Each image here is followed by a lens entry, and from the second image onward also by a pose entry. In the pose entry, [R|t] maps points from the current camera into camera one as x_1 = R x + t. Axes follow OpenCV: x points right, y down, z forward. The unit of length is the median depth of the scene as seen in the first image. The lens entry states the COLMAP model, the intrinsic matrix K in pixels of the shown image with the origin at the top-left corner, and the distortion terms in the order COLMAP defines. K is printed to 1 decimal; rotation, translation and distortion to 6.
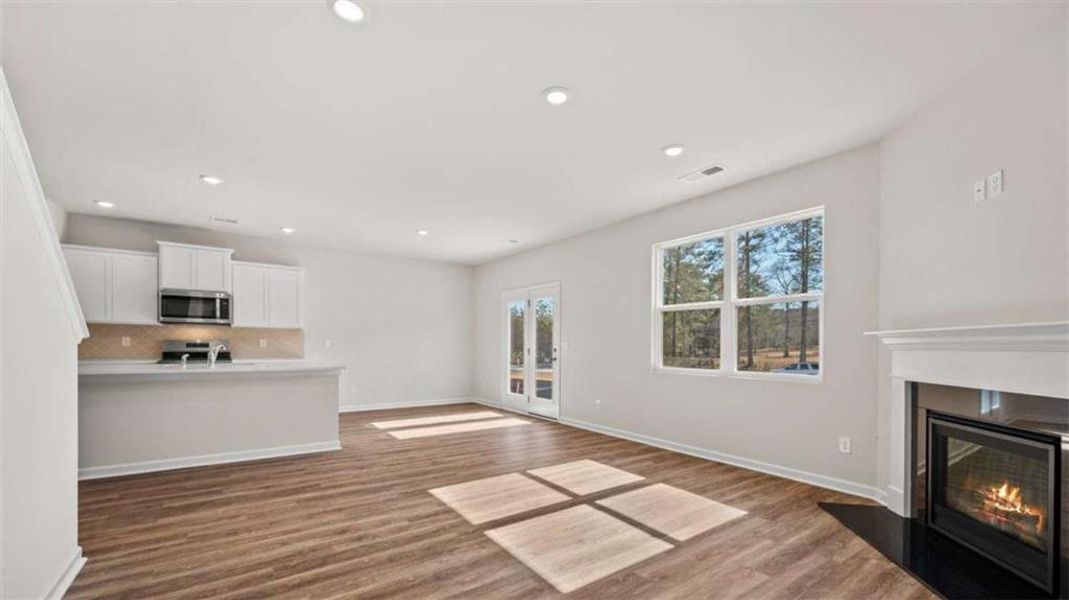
lens RADIAL K [[432.6, 0, 537.7], [0, 432.6, 349.8], [0, 0, 1]] dist [0.000272, -0.000007]
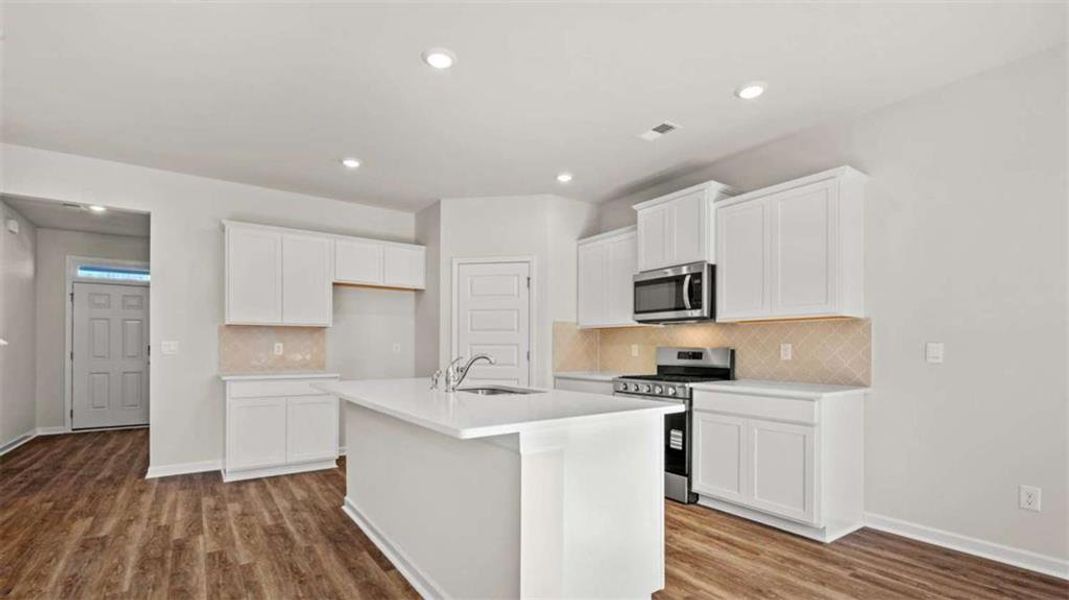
lens RADIAL K [[485.1, 0, 535.9], [0, 485.1, 353.8], [0, 0, 1]] dist [0.000328, 0.000015]
pose [[-0.009382, 0.001398, -0.999955, -0.090065], [-0.012547, 0.999920, 0.001515, -0.011418], [0.999877, 0.012561, -0.009364, 0.808081]]
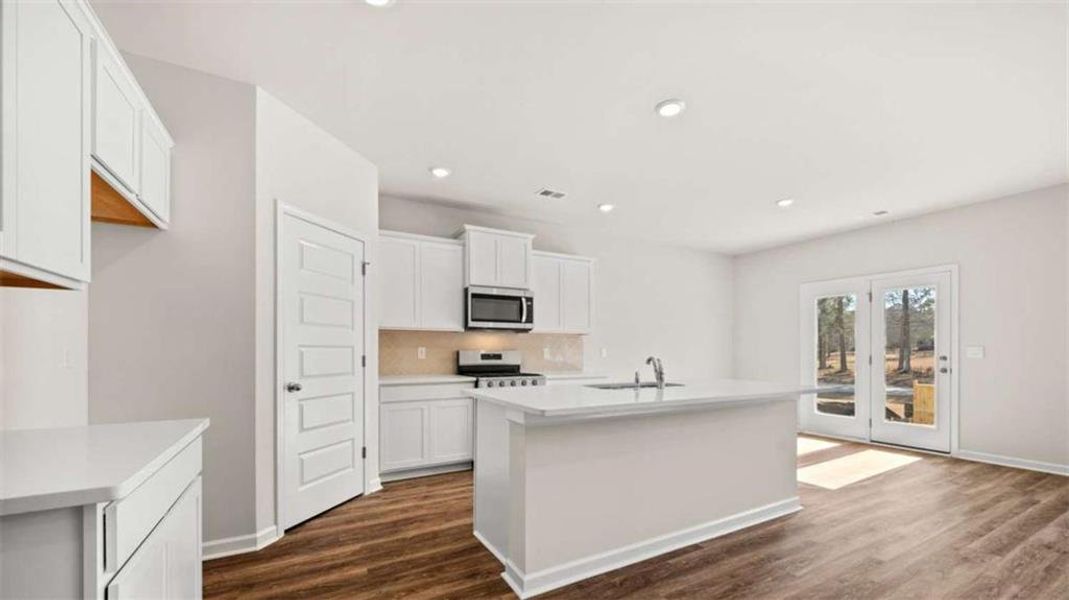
lens RADIAL K [[425.2, 0, 542.7], [0, 425.2, 351.7], [0, 0, 1]] dist [-0.001407, -0.000120]
pose [[0.994709, -0.009928, -0.102256, -0.628307], [0.008916, 0.999907, -0.010350, -0.010922], [0.102350, 0.009383, 0.994704, 0.234075]]
